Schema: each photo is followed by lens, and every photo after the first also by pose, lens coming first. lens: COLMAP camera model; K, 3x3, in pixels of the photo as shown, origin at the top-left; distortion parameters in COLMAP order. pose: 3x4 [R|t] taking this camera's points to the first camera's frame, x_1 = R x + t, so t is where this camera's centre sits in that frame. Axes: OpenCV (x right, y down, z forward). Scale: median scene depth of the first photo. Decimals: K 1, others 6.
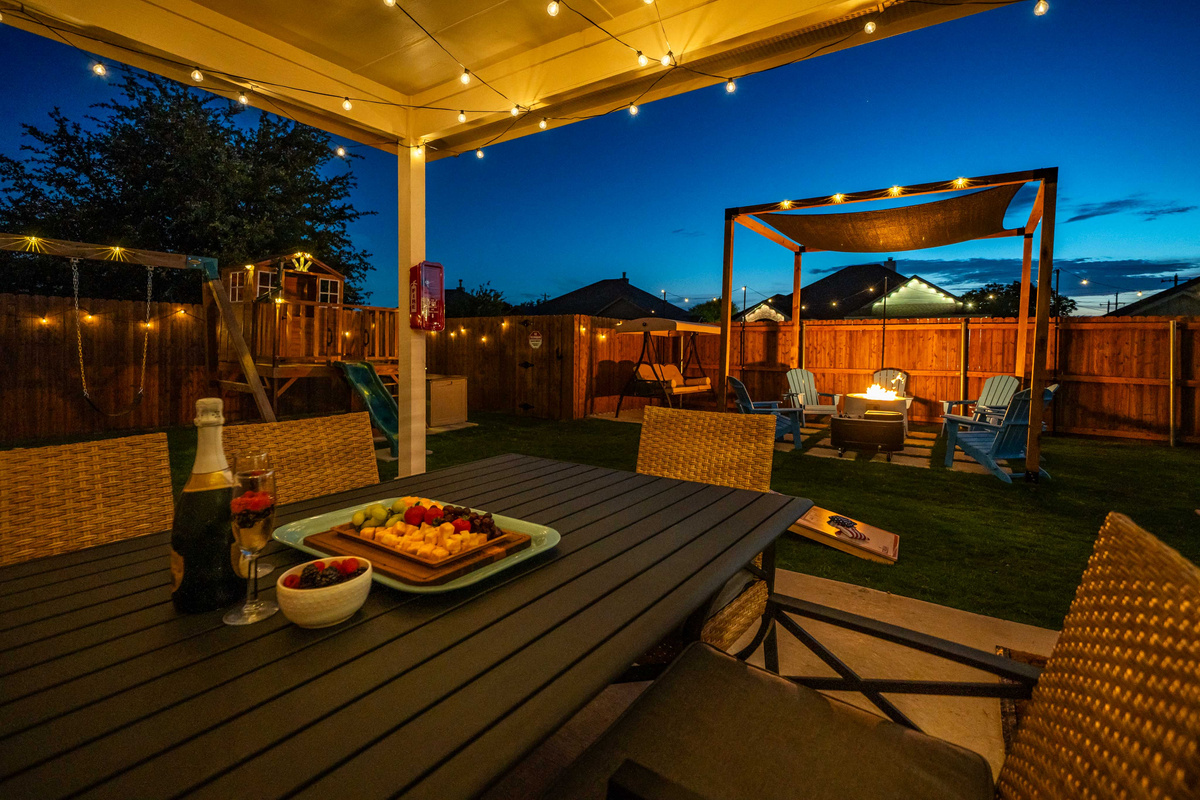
lens RADIAL K [[549.6, 0, 584.5], [0, 549.6, 352.5], [0, 0, 1]] dist [0.000254, -0.000656]
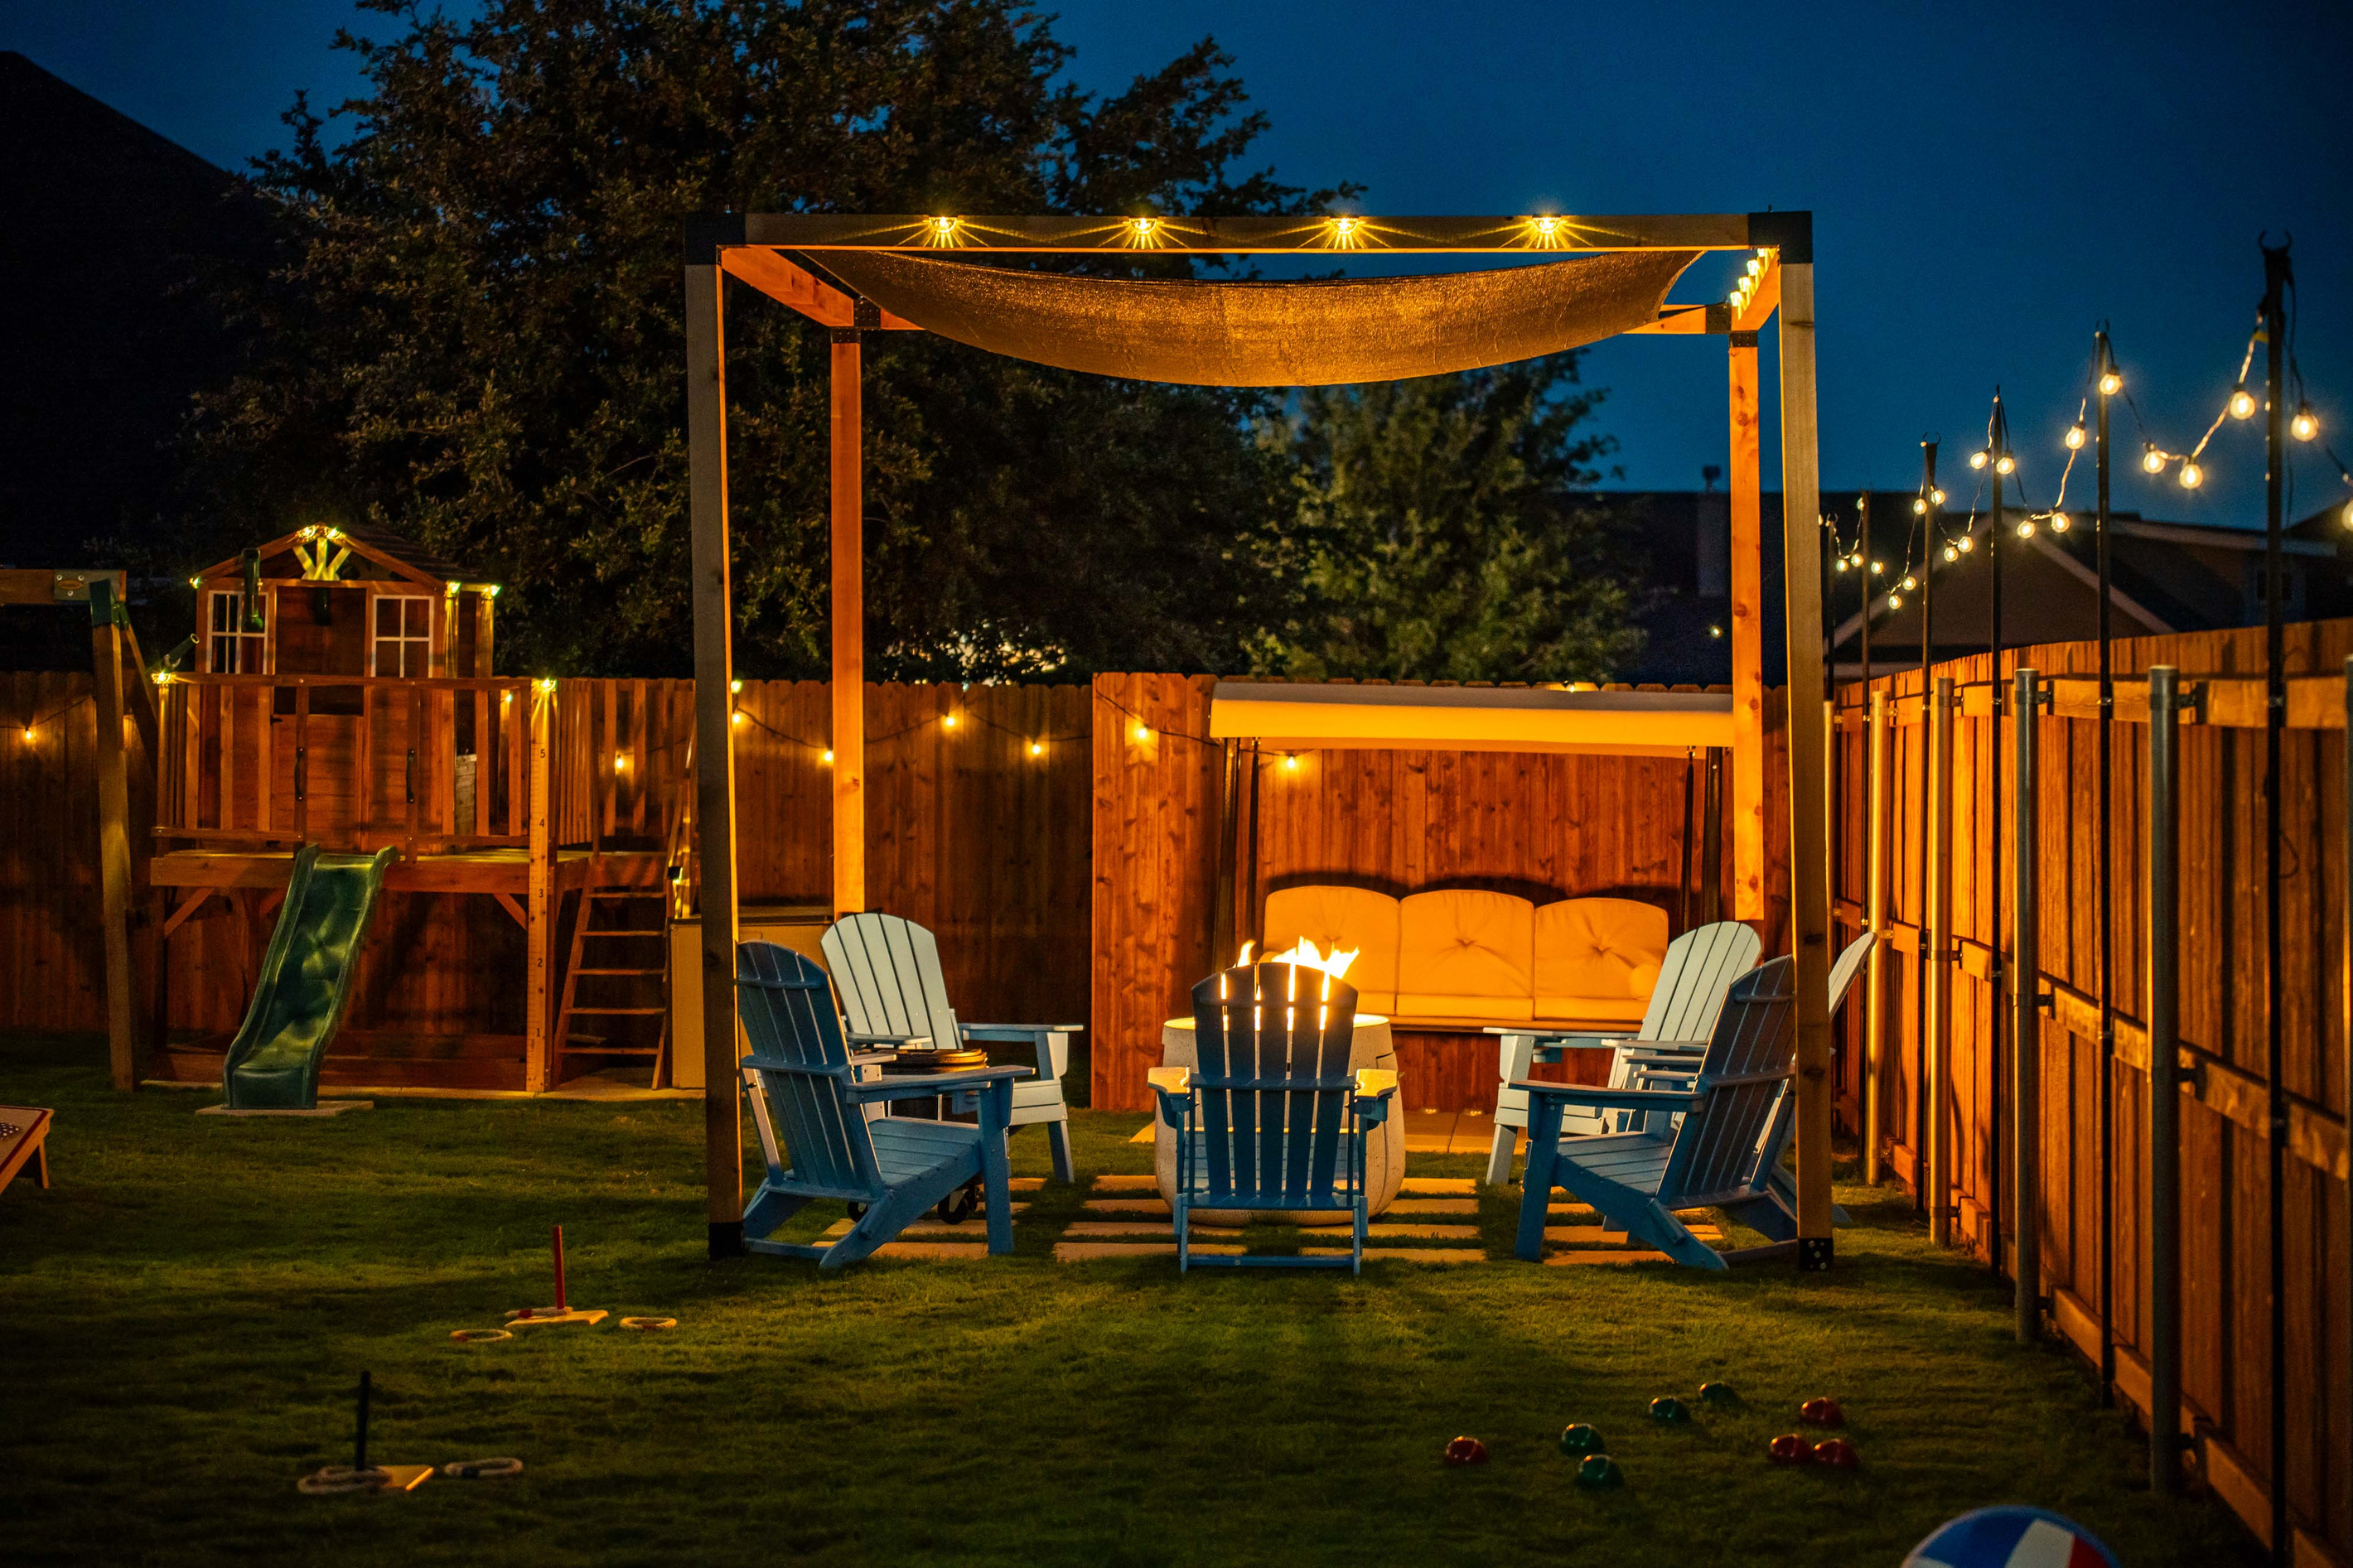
lens RADIAL K [[4880.6, 0, 1114.6], [0, 4880.6, 789.1], [0, 0, 1]] dist [0.013265, 0.200117]
pose [[0.519294, 0.000031, -0.854596, 1.936689], [-0.015886, 0.999828, -0.009617, 0.002332], [0.854448, 0.018571, 0.519205, -0.110643]]
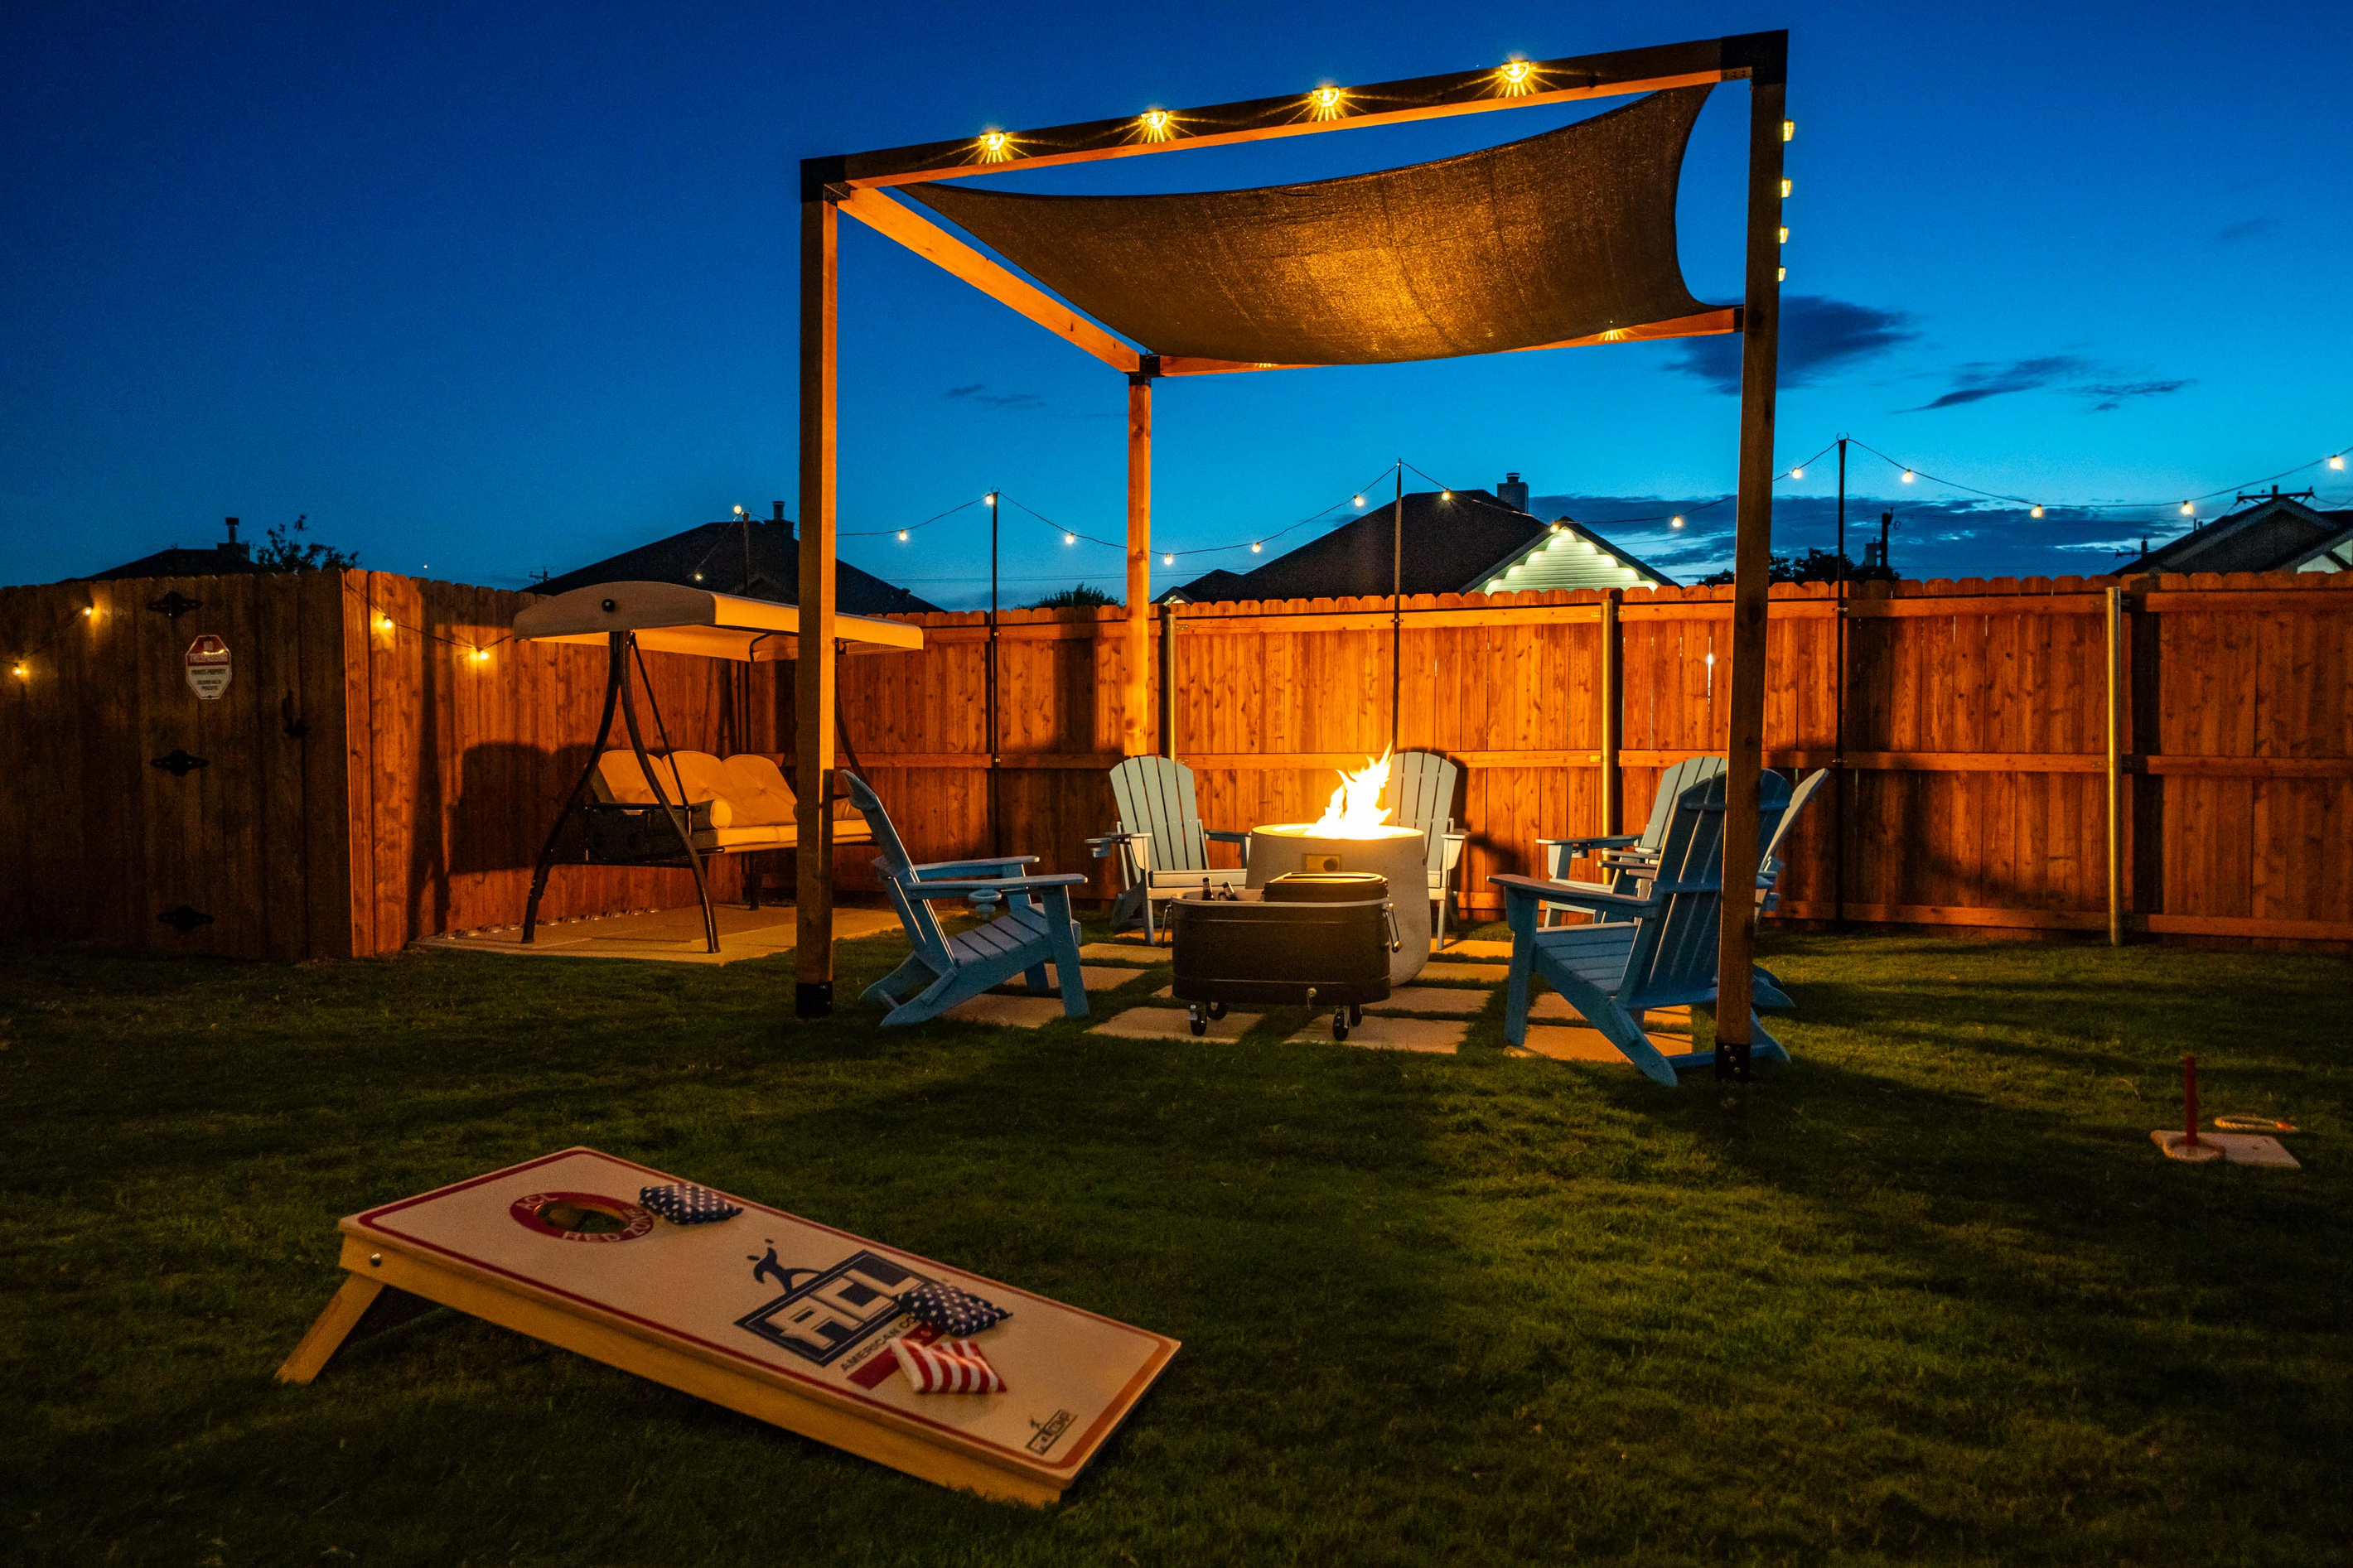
lens RADIAL K [[1604.5, 0, 1159.7], [0, 1604.5, 774.5], [0, 0, 1]] dist [-0.004474, 0.001204]
pose [[0.963972, -0.020834, 0.265188, 0.170995], [0.018078, 0.999754, 0.012830, 0.031208], [-0.265390, -0.007573, 0.964111, 0.140815]]
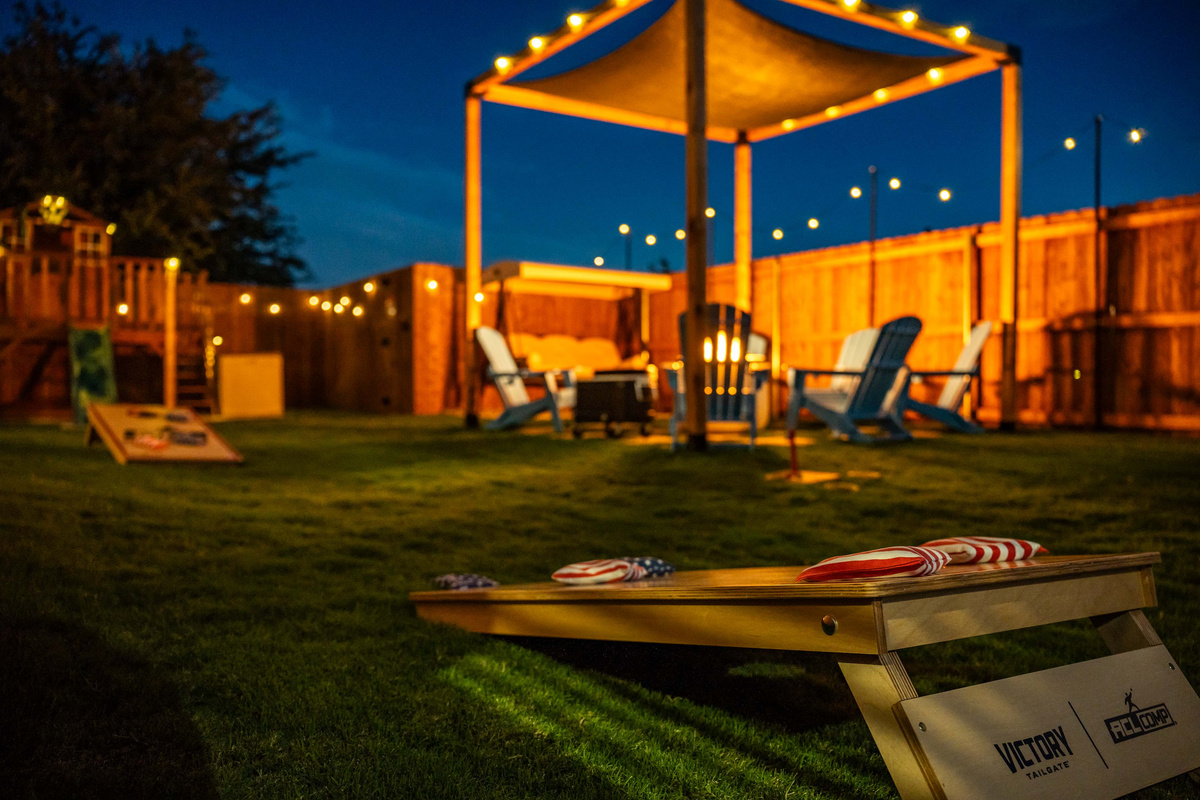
lens RADIAL K [[947.6, 0, 592.4], [0, 947.6, 393.2], [0, 0, 1]] dist [-0.000366, -0.002382]
pose [[0.927691, -0.004194, -0.373326, 0.681205], [0.003361, 0.999990, -0.002882, 0.105570], [0.373335, 0.001419, 0.927696, -0.031470]]
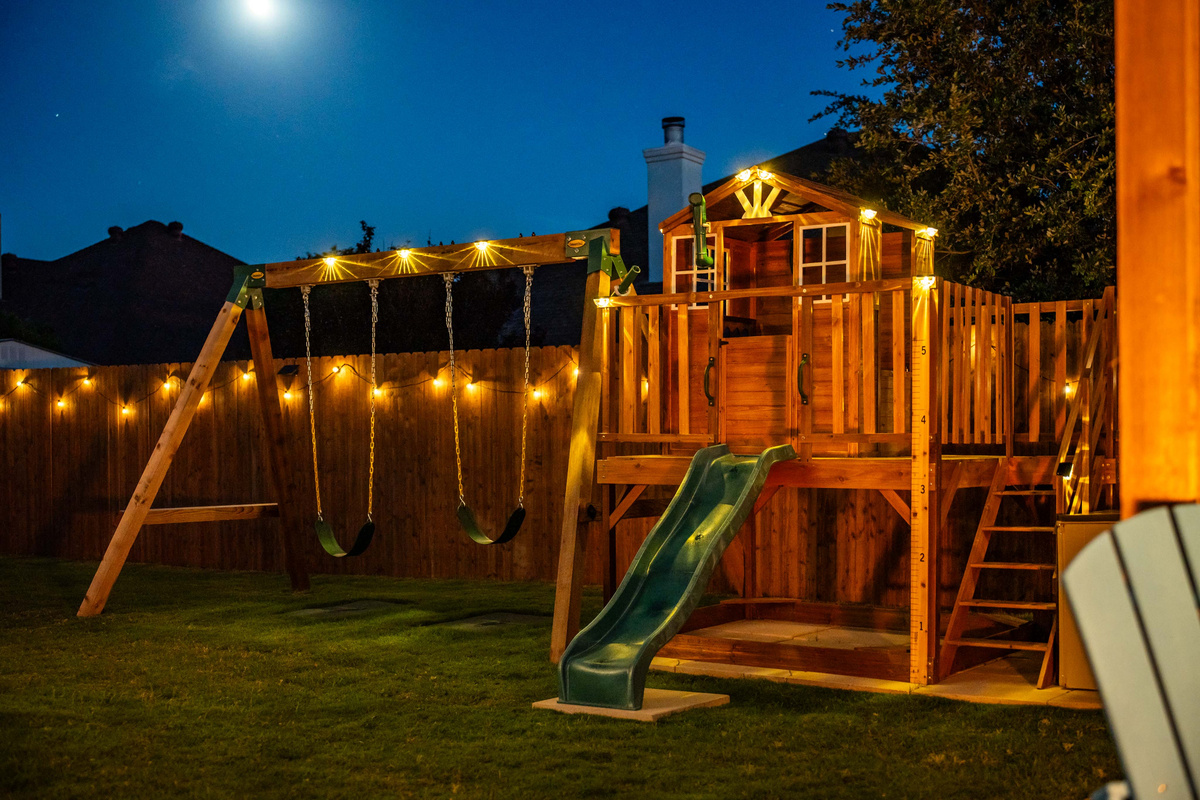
lens RADIAL K [[1484.7, 0, 581.8], [0, 1484.7, 501.8], [0, 0, 1]] dist [0.011865, -0.076417]
pose [[0.035749, 0.016006, -0.999233, 0.452713], [-0.012697, 0.999798, 0.015561, 0.032257], [0.999280, 0.012131, 0.035945, 0.709767]]
